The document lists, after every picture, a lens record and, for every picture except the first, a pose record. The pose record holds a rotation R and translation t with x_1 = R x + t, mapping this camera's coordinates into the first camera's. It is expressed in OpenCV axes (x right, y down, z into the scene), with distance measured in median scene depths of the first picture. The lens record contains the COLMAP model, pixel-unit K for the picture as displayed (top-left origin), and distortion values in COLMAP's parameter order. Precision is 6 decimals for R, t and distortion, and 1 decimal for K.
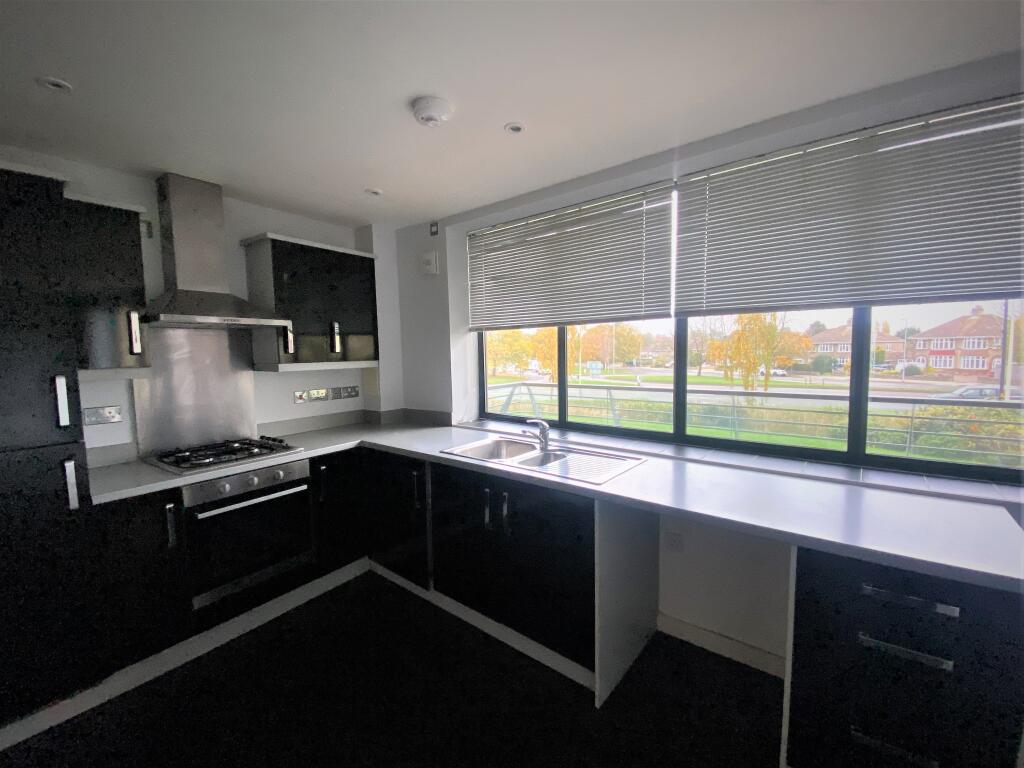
lens RADIAL K [[411.2, 0, 508.4], [0, 411.2, 382.9], [0, 0, 1]] dist [-0.000967, -0.000631]
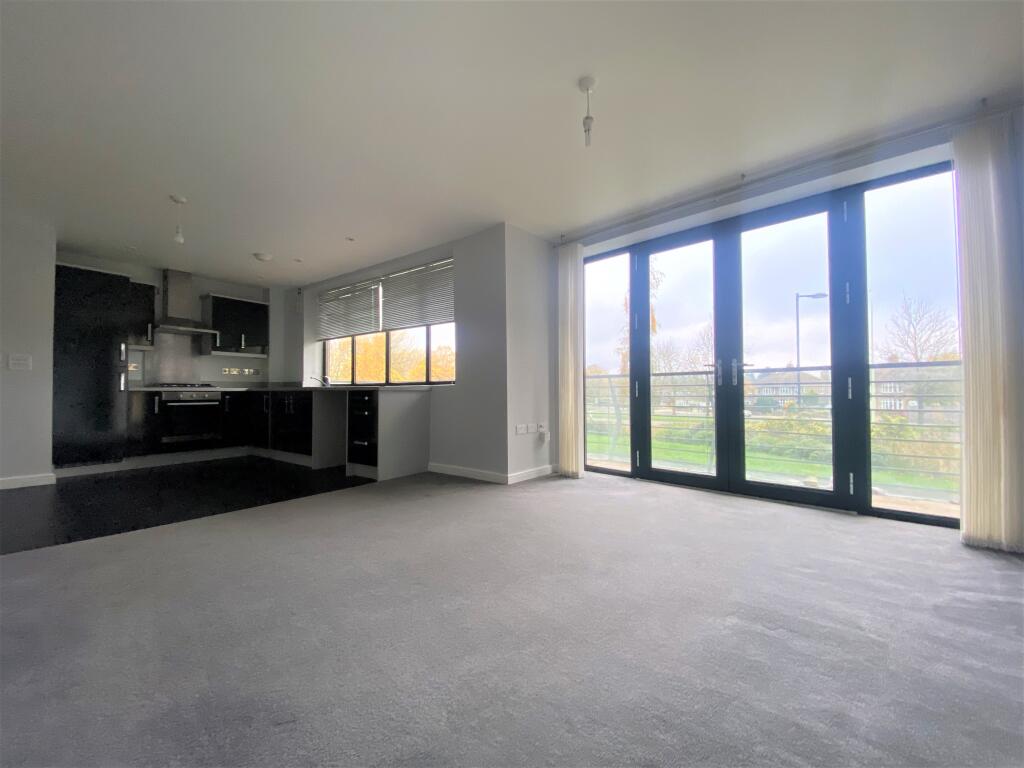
lens RADIAL K [[411.2, 0, 515.3], [0, 411.2, 386.6], [0, 0, 1]] dist [-0.000967, -0.000631]
pose [[0.999382, 0.016578, 0.030984, 1.030738], [-0.013597, 0.995471, -0.094085, 0.339386], [-0.032404, 0.093606, 0.995082, -1.262124]]
